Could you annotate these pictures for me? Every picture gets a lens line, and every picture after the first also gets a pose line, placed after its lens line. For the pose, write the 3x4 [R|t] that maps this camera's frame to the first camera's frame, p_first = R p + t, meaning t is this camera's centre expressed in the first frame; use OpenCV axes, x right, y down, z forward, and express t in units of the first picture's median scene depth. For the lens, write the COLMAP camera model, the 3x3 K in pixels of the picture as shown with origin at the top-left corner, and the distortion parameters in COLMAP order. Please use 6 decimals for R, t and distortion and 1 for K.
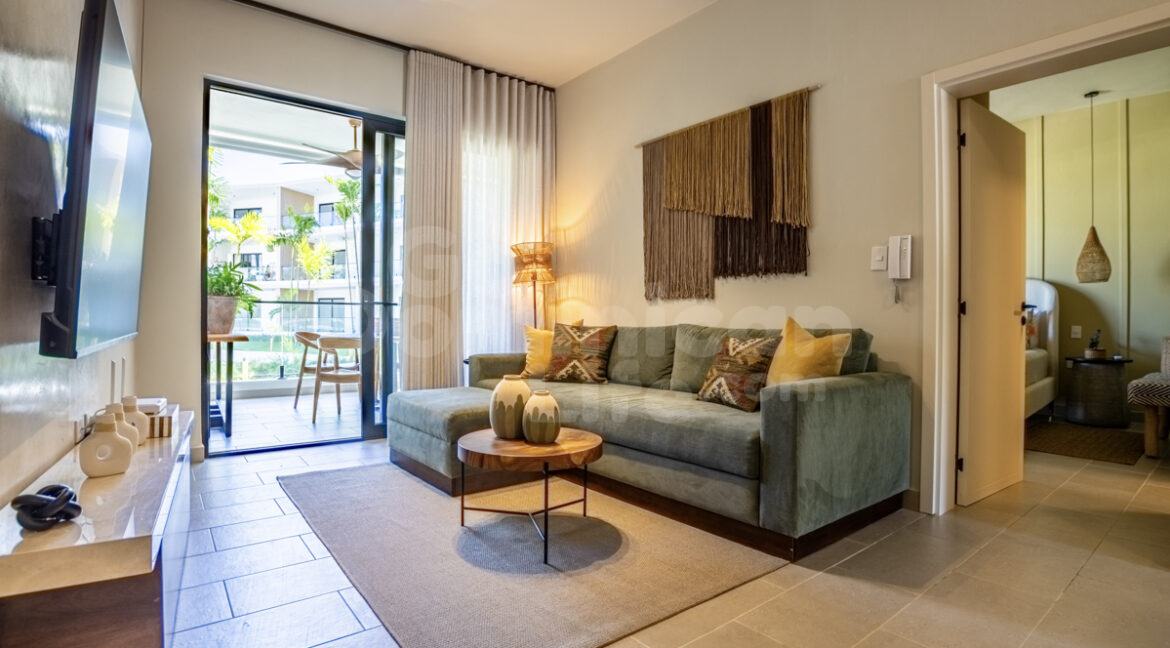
lens RADIAL K [[559.8, 0, 571.3], [0, 559.8, 318.3], [0, 0, 1]] dist [-0.052462, 0.000580]
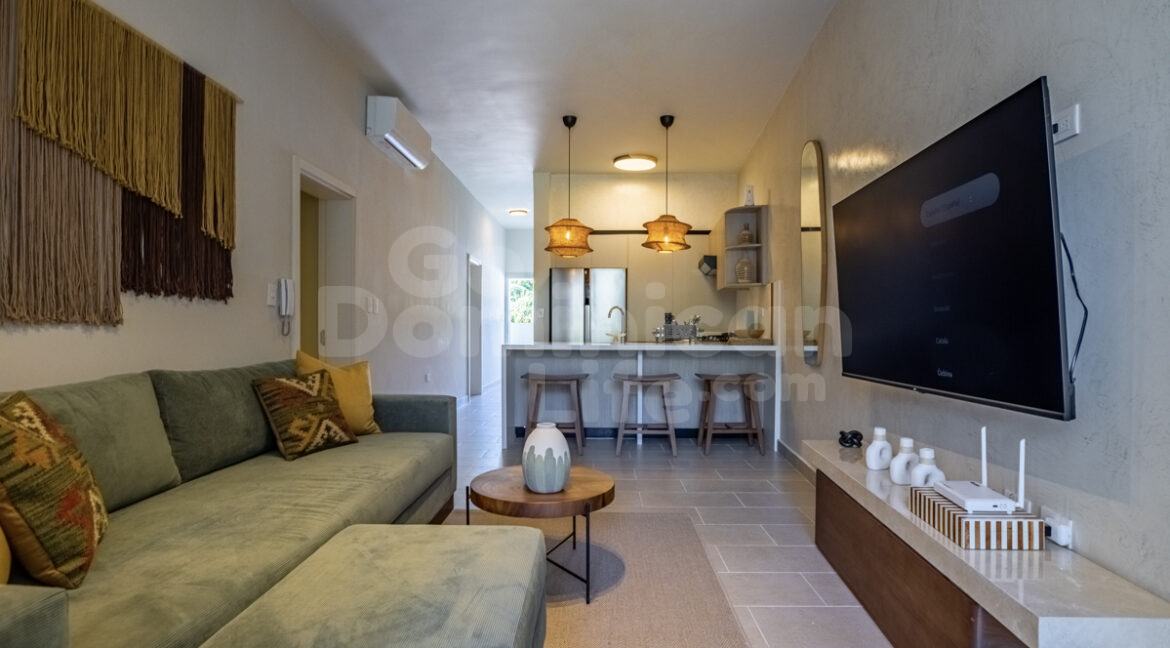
lens RADIAL K [[581.8, 0, 569.7], [0, 581.8, 324.4], [0, 0, 1]] dist [-0.033245, 0.000776]
pose [[-0.776012, -0.006909, 0.630681, -0.465583], [-0.009643, 0.999953, -0.000911, -0.038662], [-0.630645, -0.006789, -0.776042, 1.092037]]
